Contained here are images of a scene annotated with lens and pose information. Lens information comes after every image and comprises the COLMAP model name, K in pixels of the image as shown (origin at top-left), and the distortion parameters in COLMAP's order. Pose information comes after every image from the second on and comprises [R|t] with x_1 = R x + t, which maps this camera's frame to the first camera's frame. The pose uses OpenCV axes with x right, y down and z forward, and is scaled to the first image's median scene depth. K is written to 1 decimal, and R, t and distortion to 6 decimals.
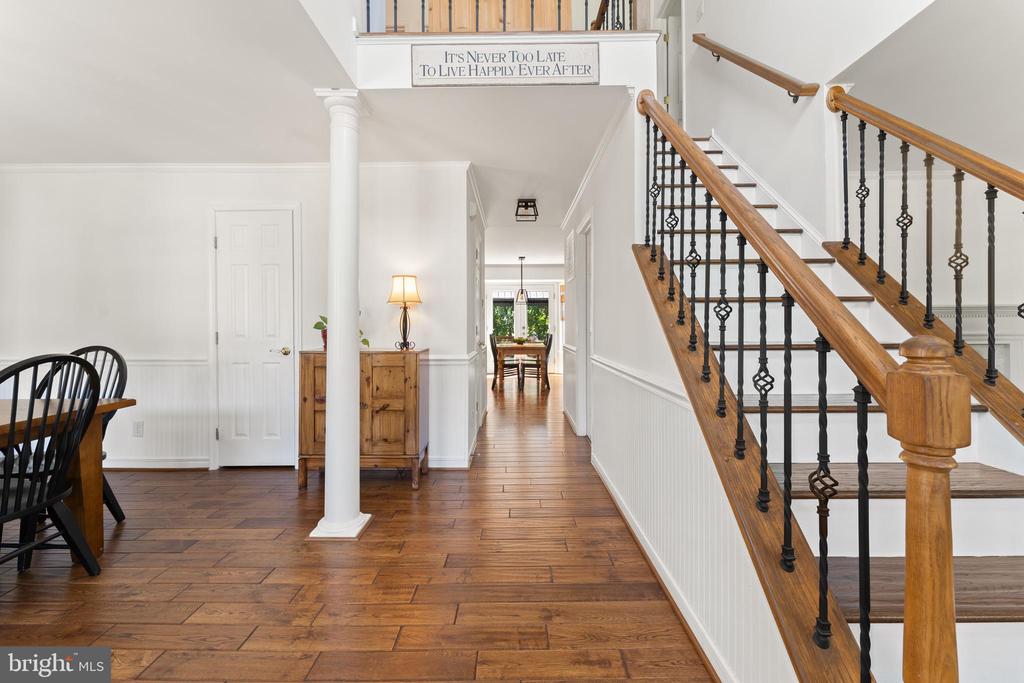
lens RADIAL K [[417.2, 0, 511.3], [0, 417.2, 321.7], [0, 0, 1]] dist [0.001119, 0.000080]
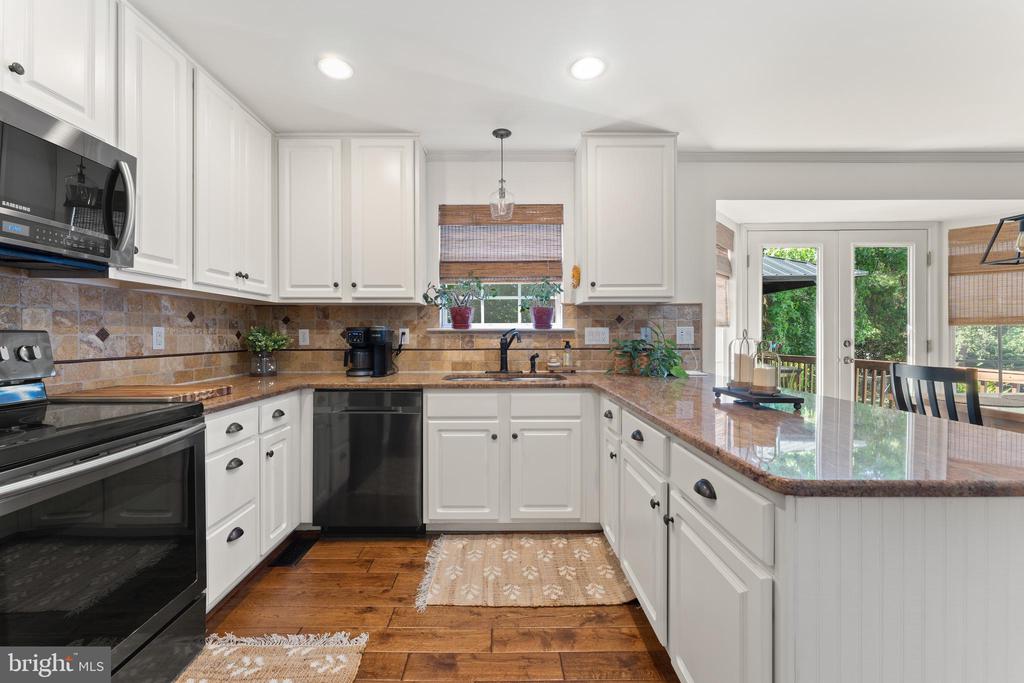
lens RADIAL K [[415.2, 0, 506.9], [0, 415.2, 336.4], [0, 0, 1]] dist [-0.001747, -0.000130]
pose [[0.999892, -0.000061, 0.014728, -1.351935], [-0.000063, 0.999965, 0.008414, 0.024549], [-0.014728, -0.008414, 0.999856, 3.018762]]
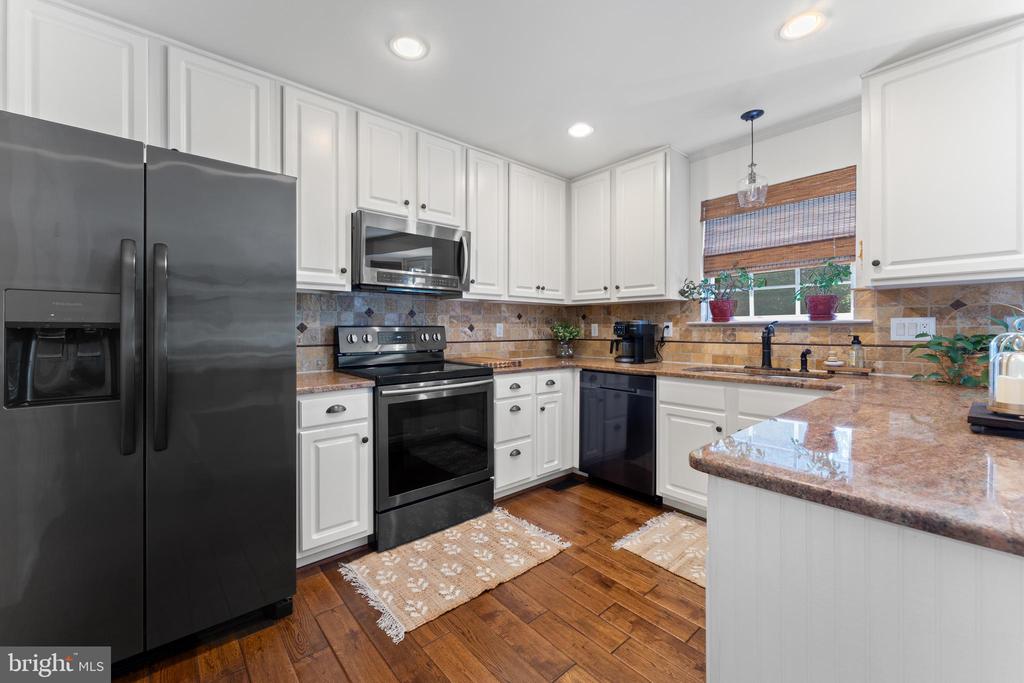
lens RADIAL K [[415.3, 0, 508.9], [0, 415.3, 330.9], [0, 0, 1]] dist [-0.001275, -0.000503]
pose [[0.658101, 0.003961, -0.752920, -0.888015], [0.004345, 0.999950, 0.009058, 0.025285], [0.752917, -0.009233, 0.658050, 2.966907]]
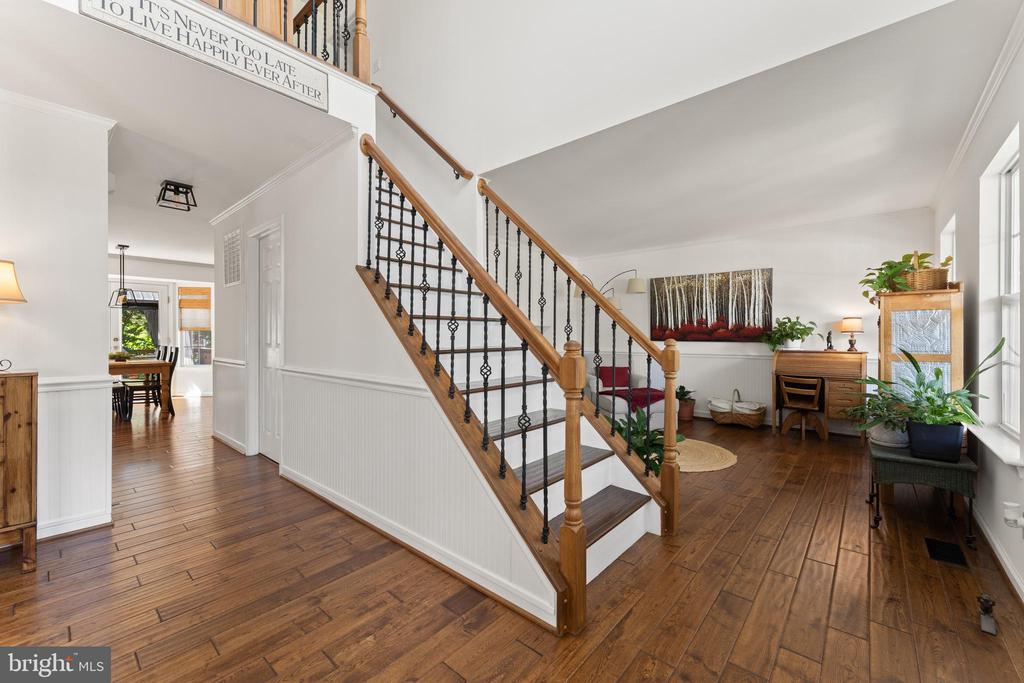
lens RADIAL K [[415.2, 0, 506.9], [0, 415.2, 336.4], [0, 0, 1]] dist [-0.001747, -0.000130]
pose [[0.656087, 0.002974, 0.754680, -0.341126], [-0.008508, 0.999958, 0.003456, 0.003307], [-0.754638, -0.008688, 0.656084, -0.070232]]
